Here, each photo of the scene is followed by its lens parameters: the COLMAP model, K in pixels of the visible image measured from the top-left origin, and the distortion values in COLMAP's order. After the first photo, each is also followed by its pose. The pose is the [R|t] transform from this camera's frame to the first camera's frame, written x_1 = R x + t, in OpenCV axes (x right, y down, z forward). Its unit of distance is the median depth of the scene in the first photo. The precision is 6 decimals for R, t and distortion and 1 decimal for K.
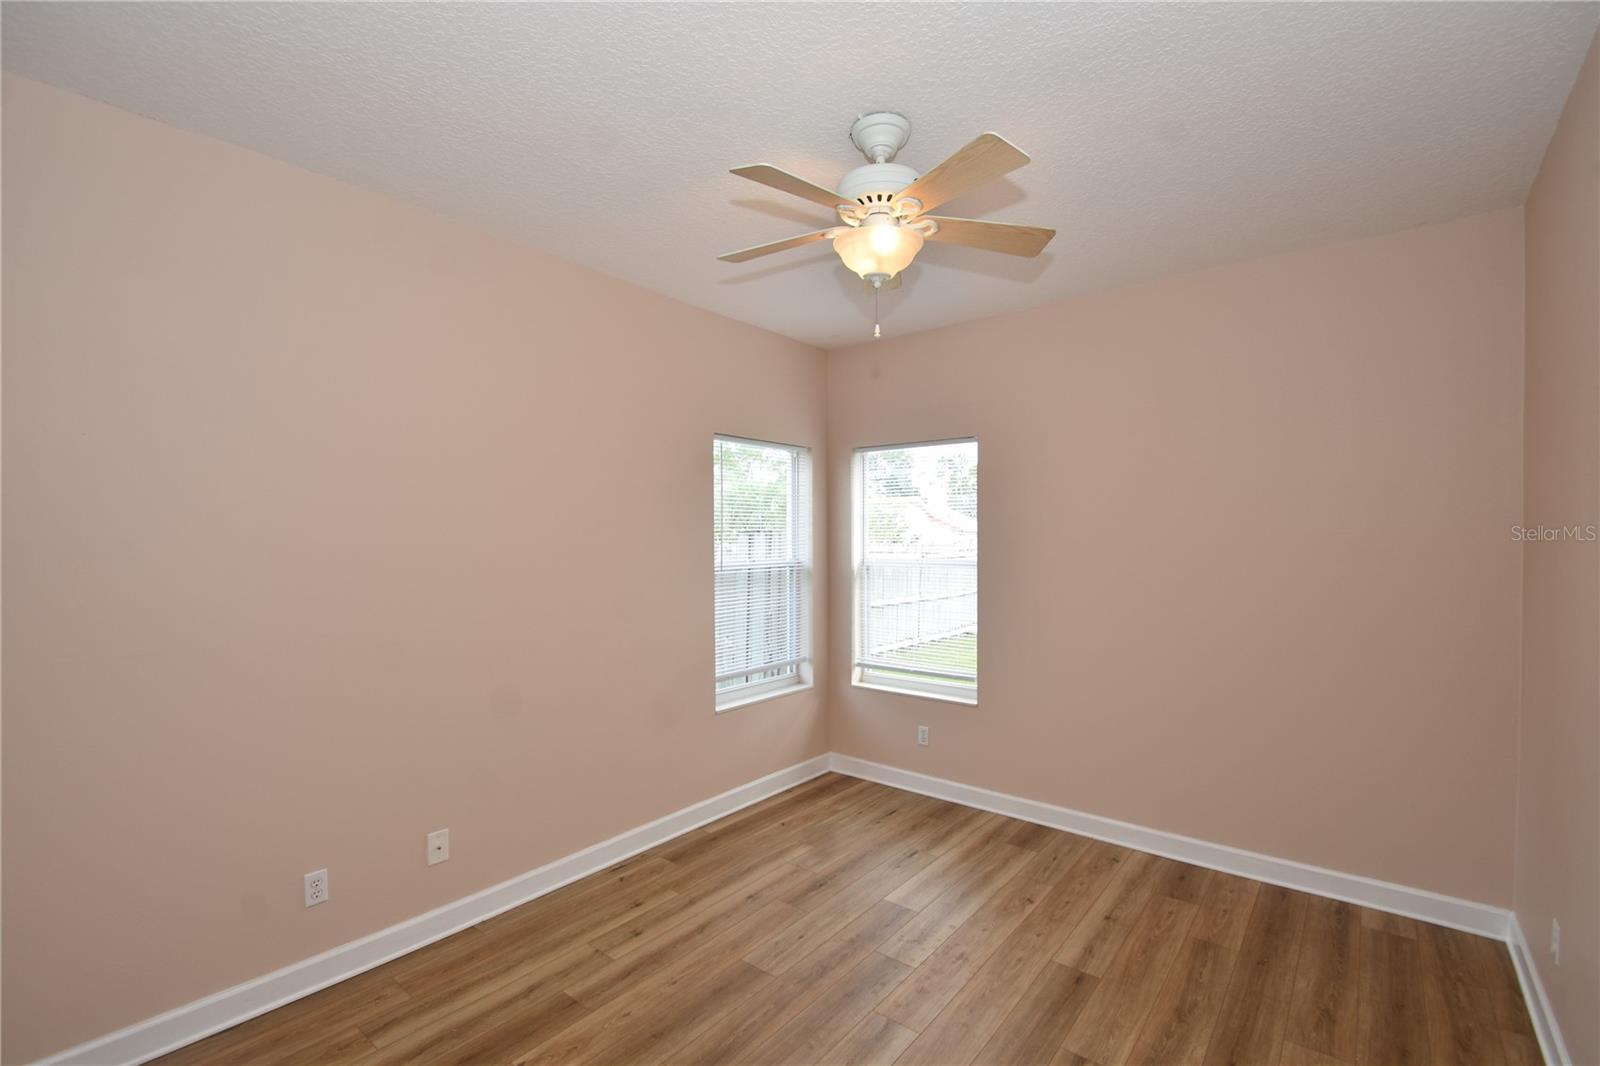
lens RADIAL K [[699.5, 0, 802.2], [0, 699.5, 548.2], [0, 0, 1]] dist [0.012803, -0.016270]
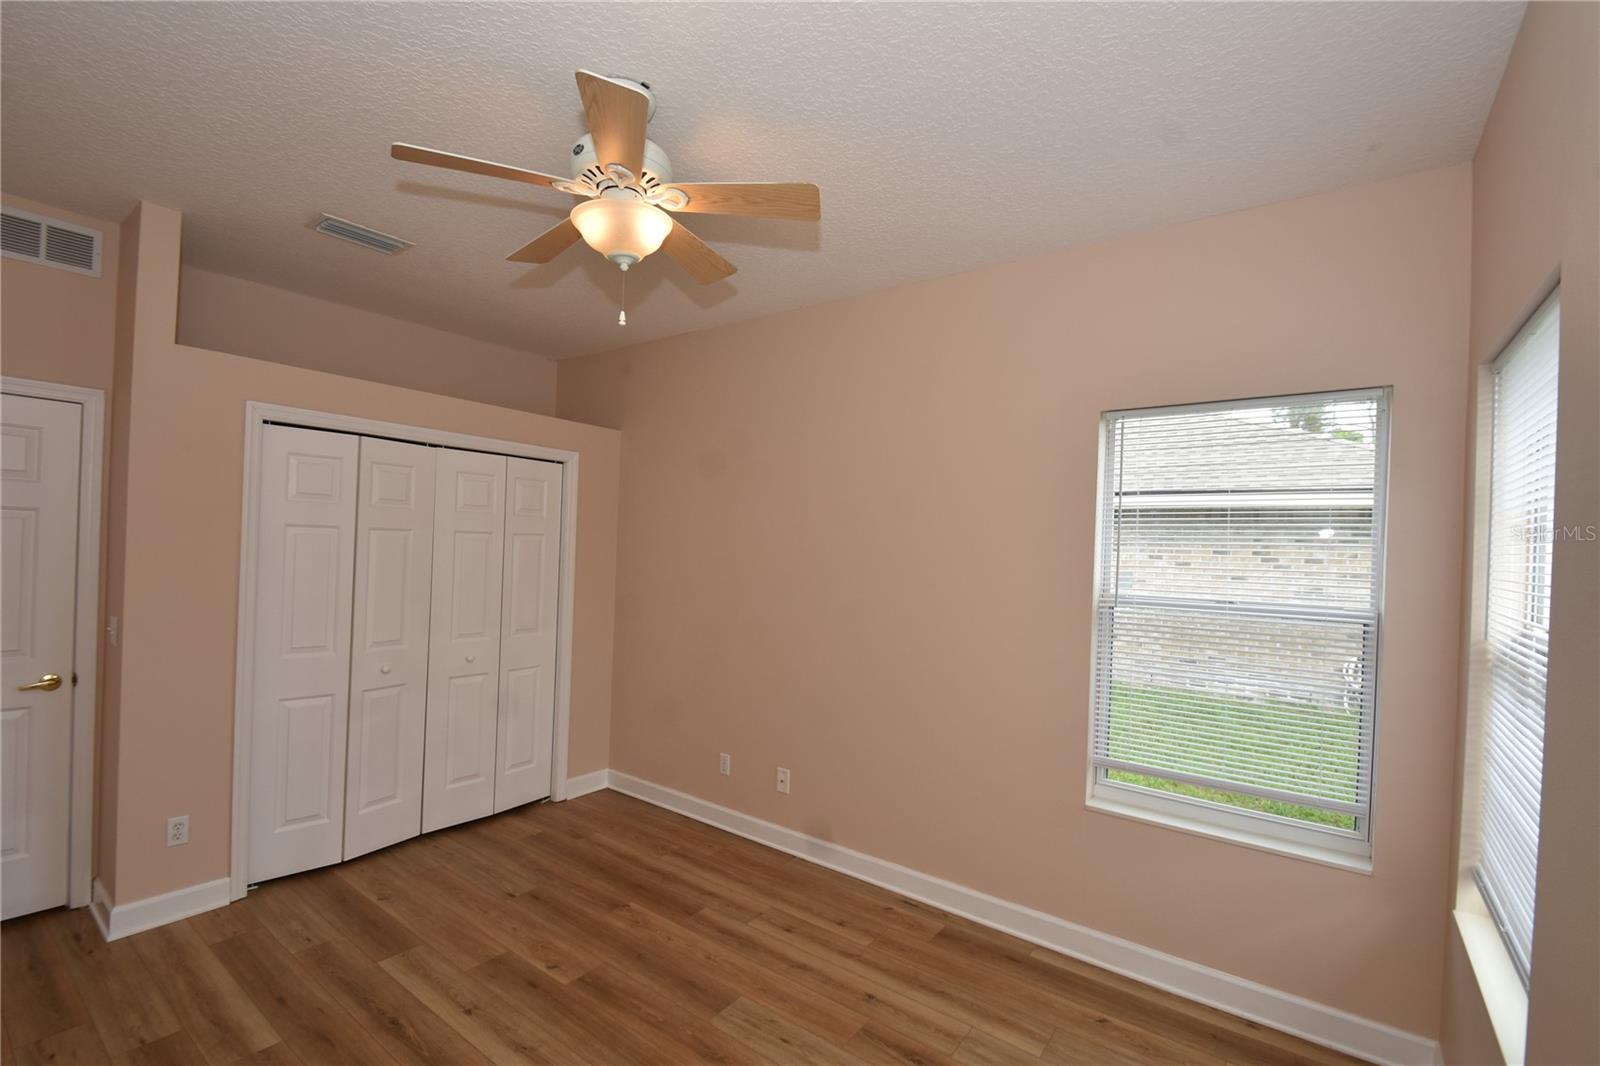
lens RADIAL K [[699.5, 0, 802.2], [0, 699.5, 548.2], [0, 0, 1]] dist [0.012803, -0.016270]
pose [[0.038152, 0.004719, -0.999261, 0.778861], [-0.043864, 0.999033, 0.003043, -0.020888], [0.998309, 0.043715, 0.038322, 0.924722]]
